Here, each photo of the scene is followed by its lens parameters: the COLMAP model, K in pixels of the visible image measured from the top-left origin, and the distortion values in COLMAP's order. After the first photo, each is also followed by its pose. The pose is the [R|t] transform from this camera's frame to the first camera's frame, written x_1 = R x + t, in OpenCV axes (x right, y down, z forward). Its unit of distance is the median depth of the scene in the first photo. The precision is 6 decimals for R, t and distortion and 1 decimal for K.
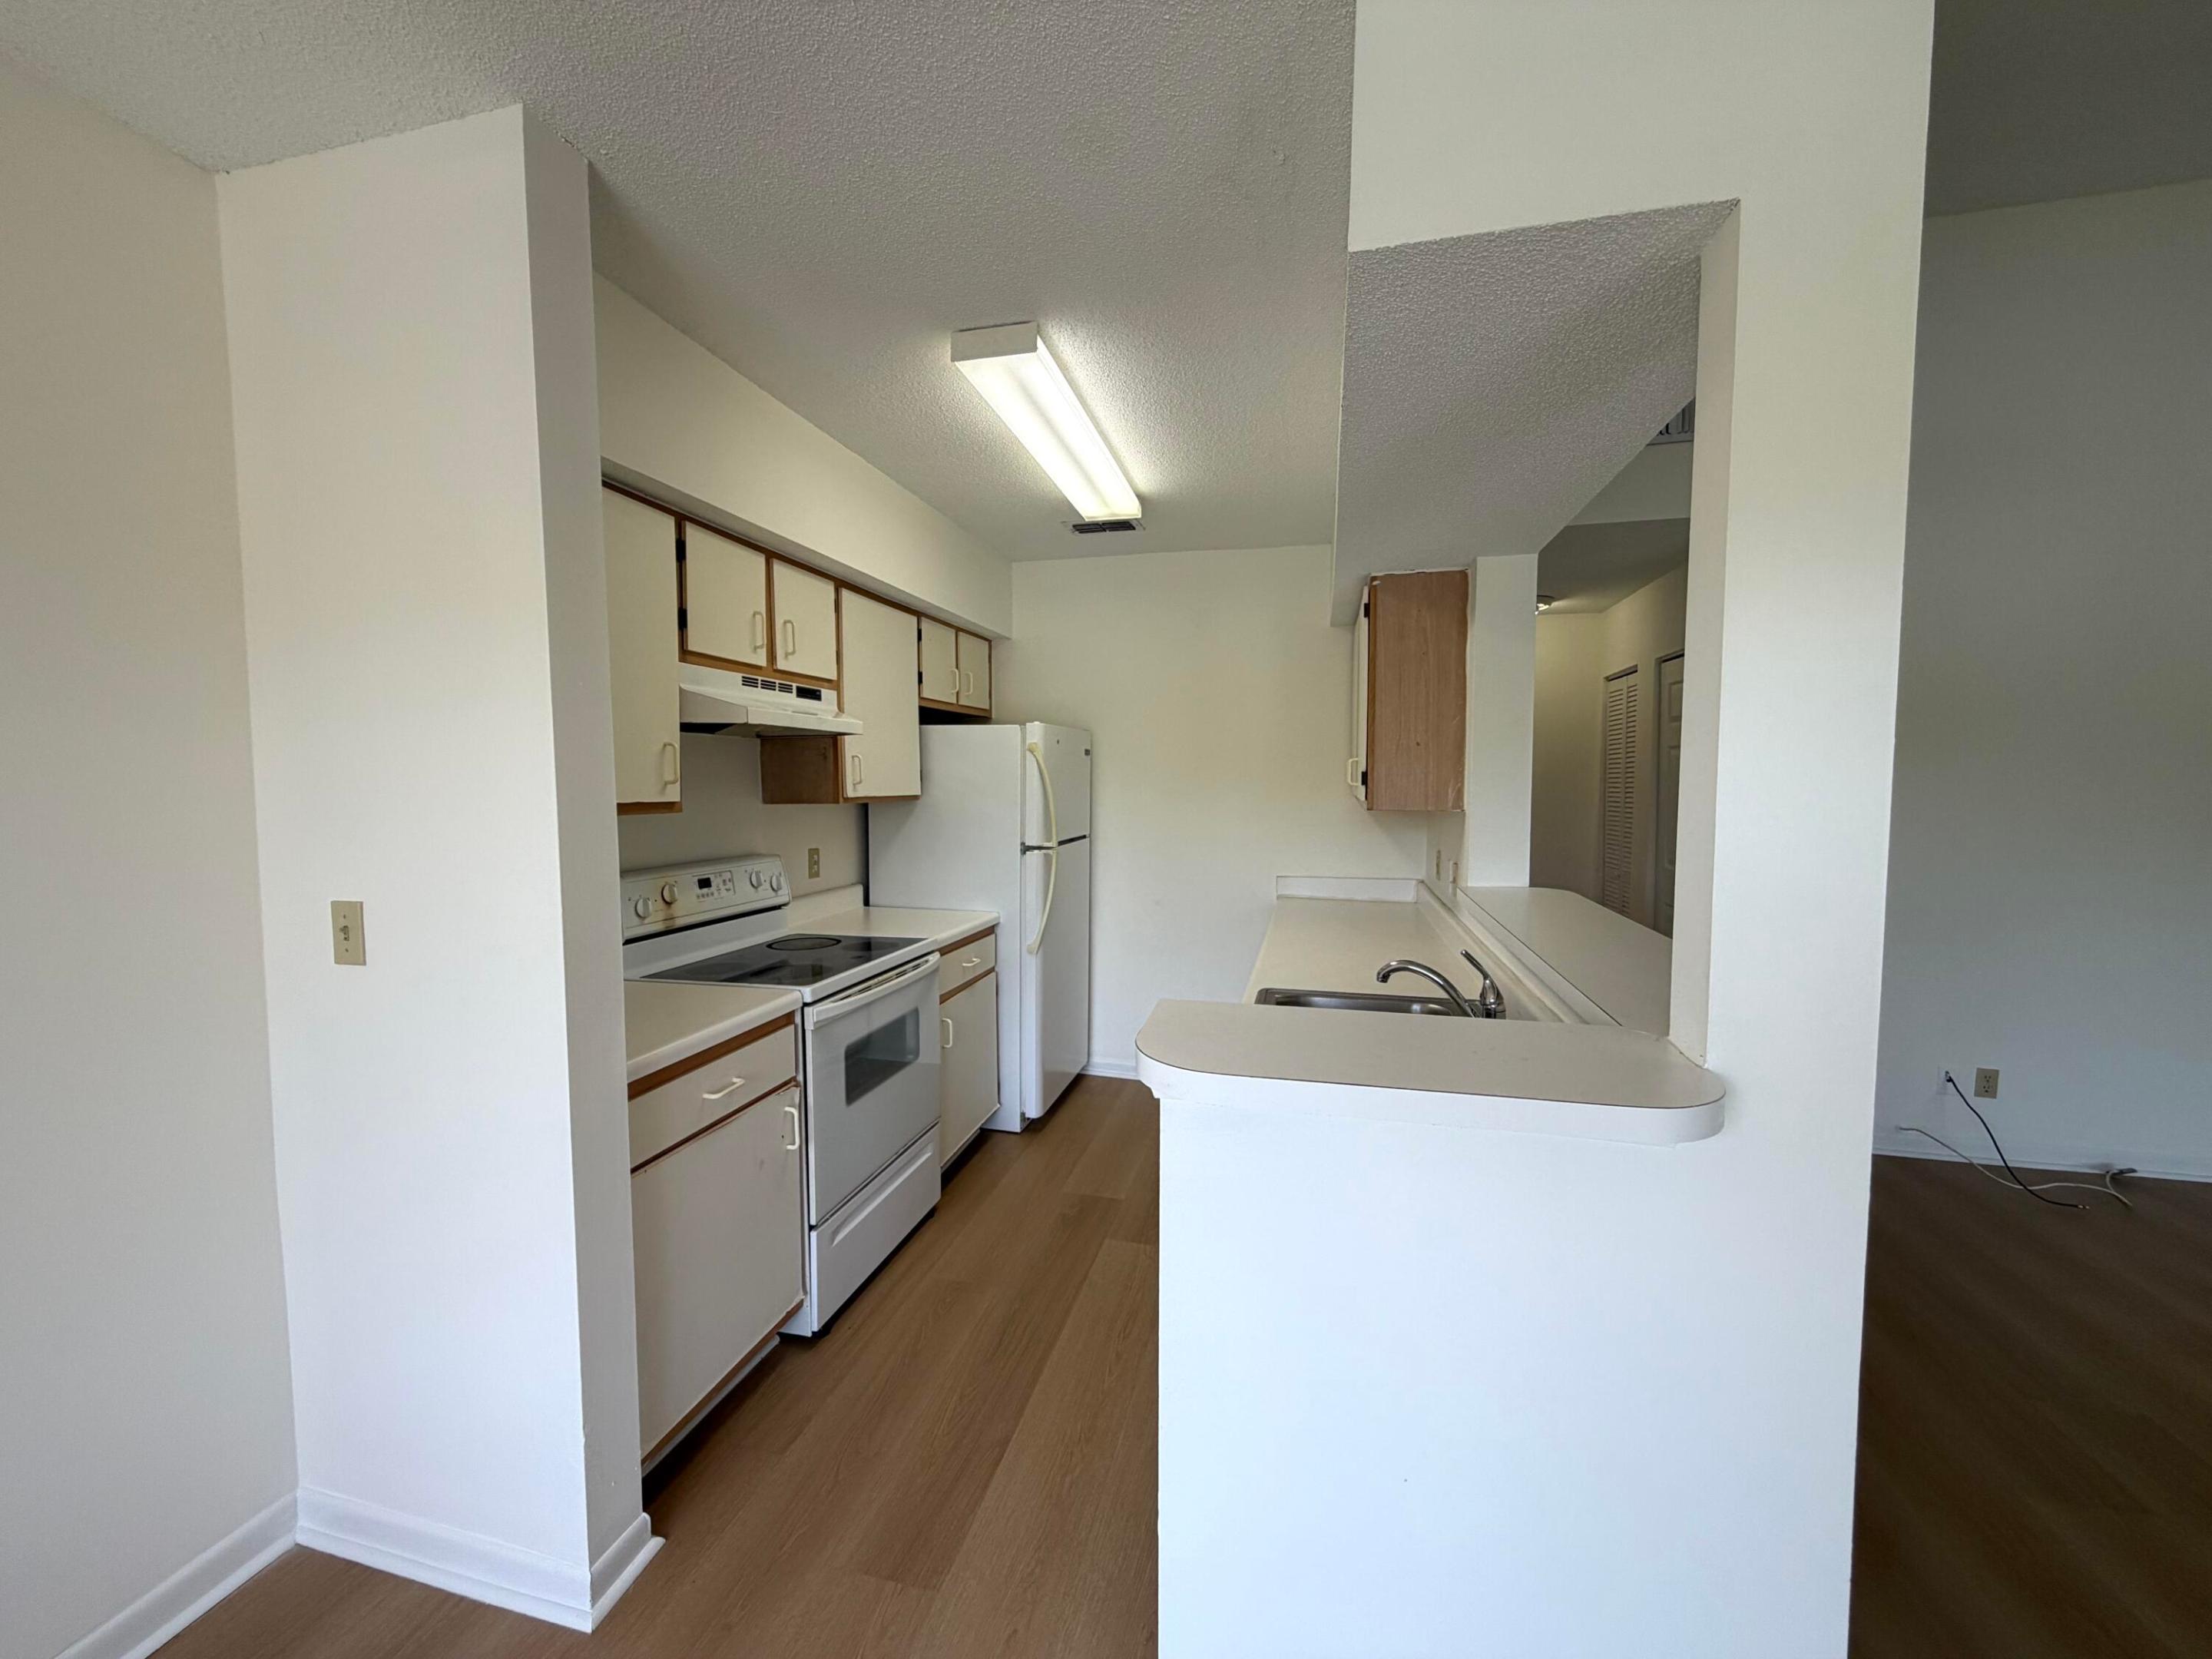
lens RADIAL K [[880.1, 0, 1099.8], [0, 880.1, 834.2], [0, 0, 1]] dist [-0.003789, 0.000481]
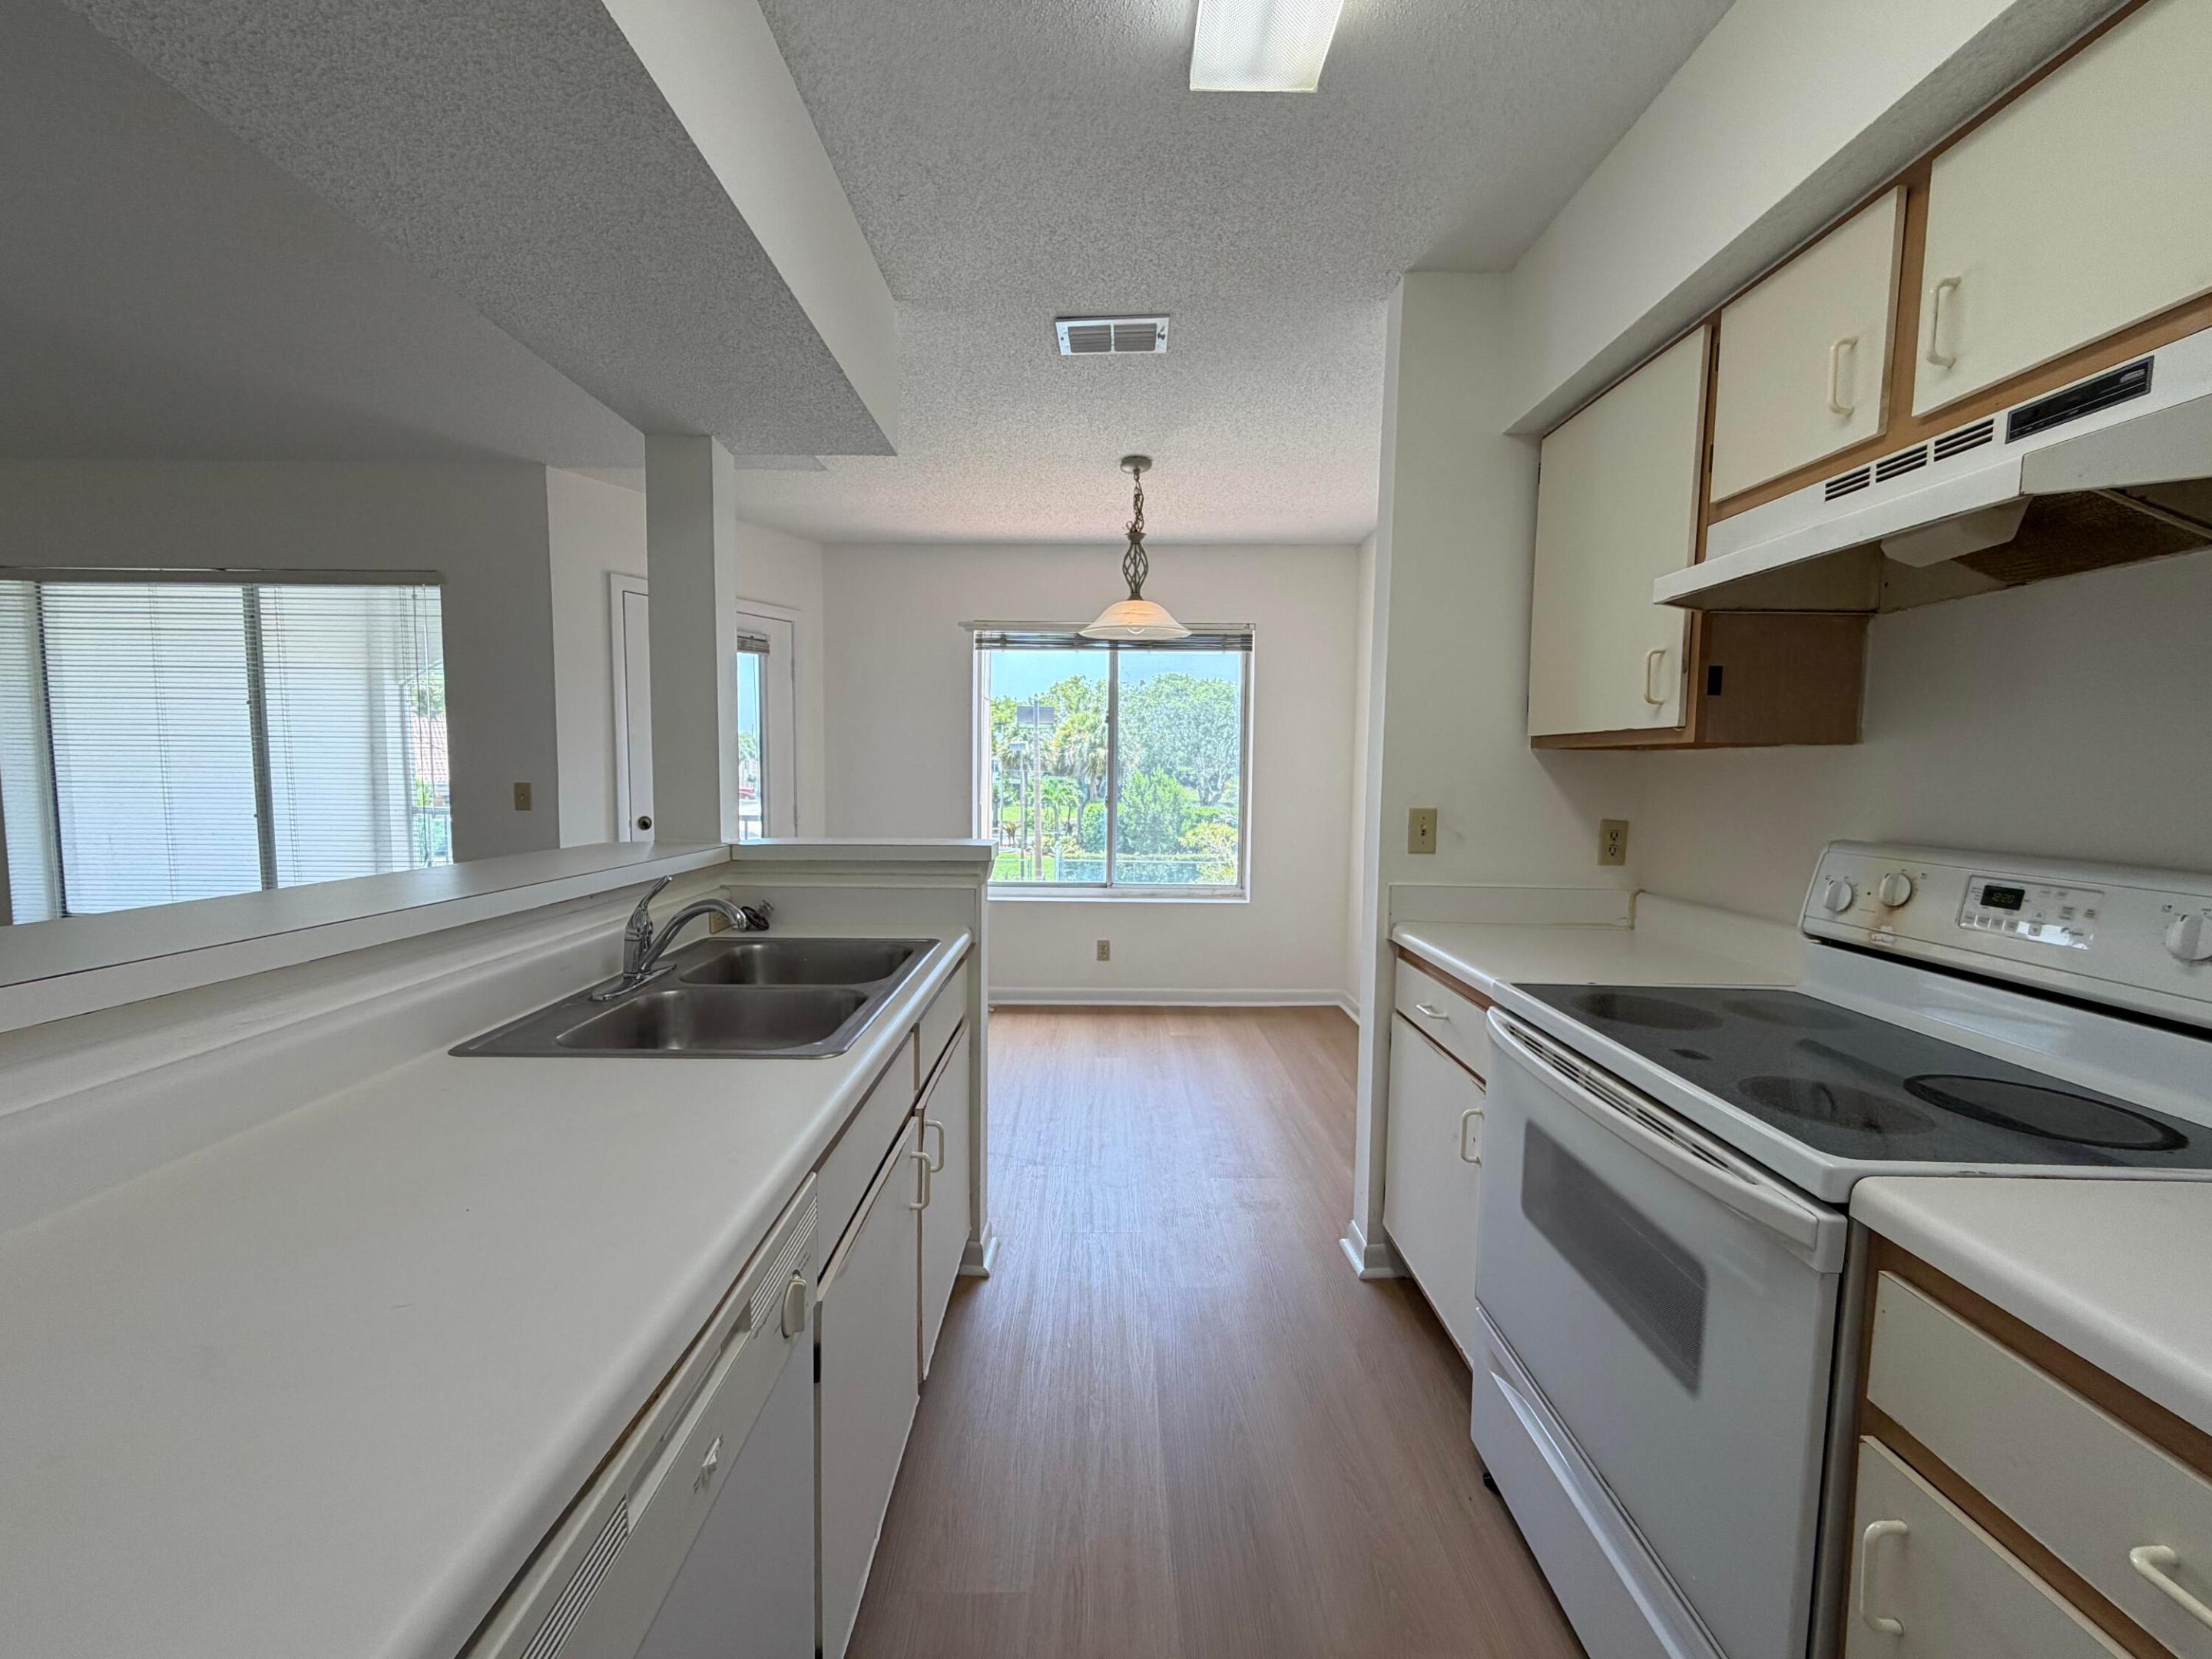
lens RADIAL K [[880.1, 0, 1099.8], [0, 880.1, 834.2], [0, 0, 1]] dist [-0.003789, 0.000481]
pose [[-0.970656, 0.006859, -0.240373, 0.125499], [-0.026588, 0.990403, 0.135625, -0.026882], [0.238996, 0.138036, -0.961159, 1.230500]]
